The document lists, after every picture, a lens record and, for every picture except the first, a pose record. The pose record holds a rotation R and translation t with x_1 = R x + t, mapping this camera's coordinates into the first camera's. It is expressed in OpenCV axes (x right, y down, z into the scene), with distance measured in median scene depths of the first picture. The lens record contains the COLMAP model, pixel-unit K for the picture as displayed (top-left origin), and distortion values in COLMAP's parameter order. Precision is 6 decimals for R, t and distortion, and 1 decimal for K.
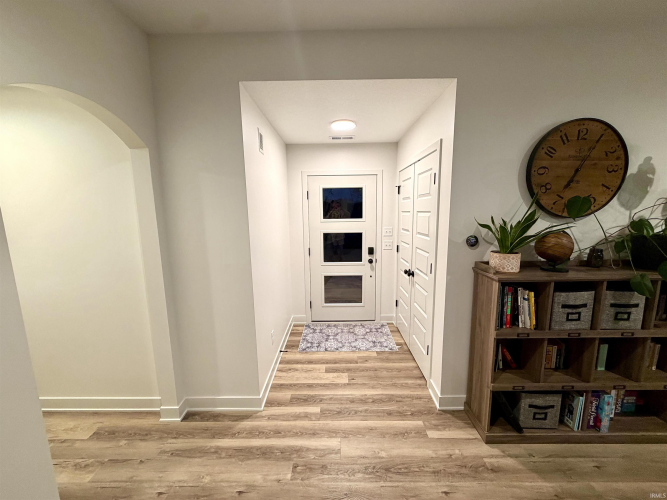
lens RADIAL K [[265.4, 0, 332.0], [0, 265.4, 250.7], [0, 0, 1]] dist [-0.000200, 0.000109]
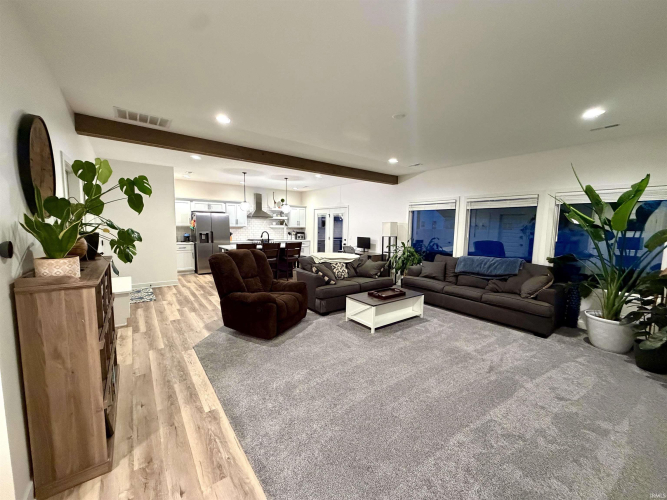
lens RADIAL K [[265.4, 0, 332.0], [0, 265.4, 250.7], [0, 0, 1]] dist [-0.000200, 0.000109]
pose [[-0.607943, -0.076858, 0.790252, -0.445883], [0.113133, 0.976763, 0.182031, -0.060043], [-0.785880, 0.200068, -0.585121, 0.688846]]
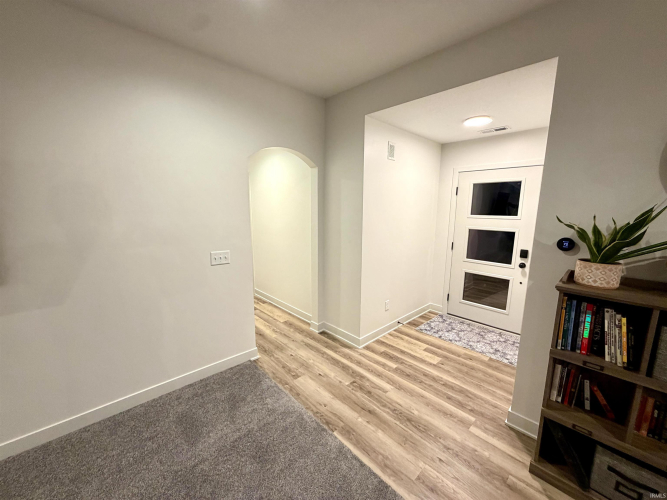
lens RADIAL K [[265.4, 0, 332.0], [0, 265.4, 250.7], [0, 0, 1]] dist [-0.000200, 0.000109]
pose [[0.693724, 0.138782, -0.706743, 0.559775], [-0.127151, 0.989446, 0.069487, 0.017177], [0.708928, 0.041658, 0.704049, -0.104369]]
